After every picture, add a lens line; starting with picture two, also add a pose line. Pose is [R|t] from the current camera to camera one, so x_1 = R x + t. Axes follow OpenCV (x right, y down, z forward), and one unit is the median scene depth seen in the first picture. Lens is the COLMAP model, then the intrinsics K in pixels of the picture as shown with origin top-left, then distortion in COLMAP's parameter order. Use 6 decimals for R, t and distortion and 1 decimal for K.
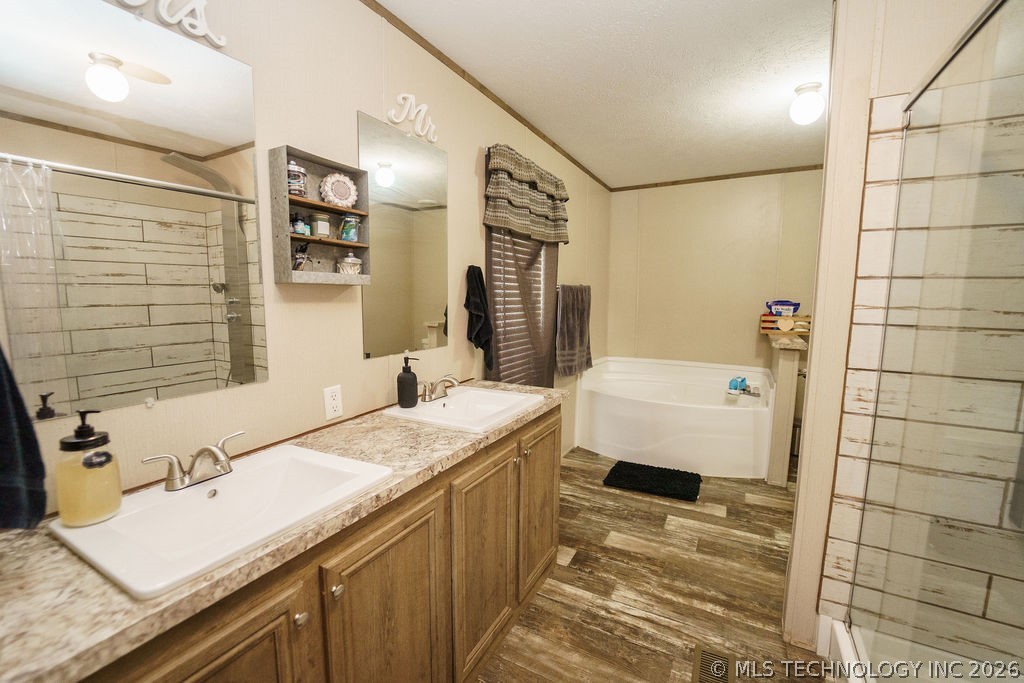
lens RADIAL K [[425.5, 0, 504.1], [0, 425.5, 345.2], [0, 0, 1]] dist [-0.022180, -0.000299]
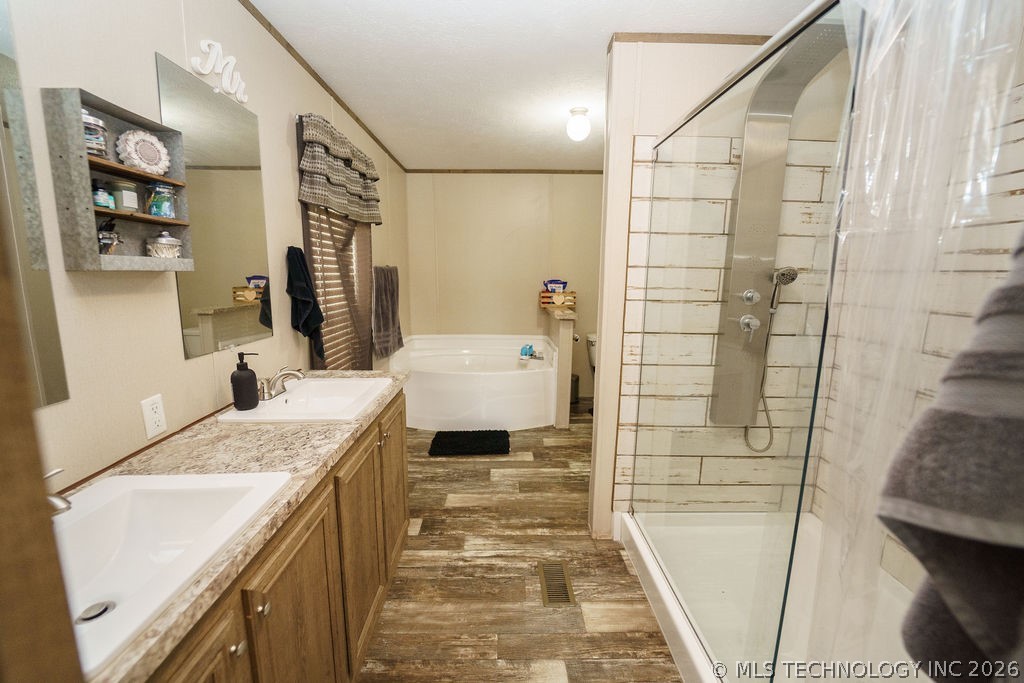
lens RADIAL K [[425.5, 0, 504.1], [0, 425.5, 345.2], [0, 0, 1]] dist [-0.022180, -0.000299]
pose [[0.869443, -0.081194, 0.487315, -0.179638], [0.055174, 0.996190, 0.067541, -0.016349], [-0.490942, -0.031835, 0.870610, -0.023847]]
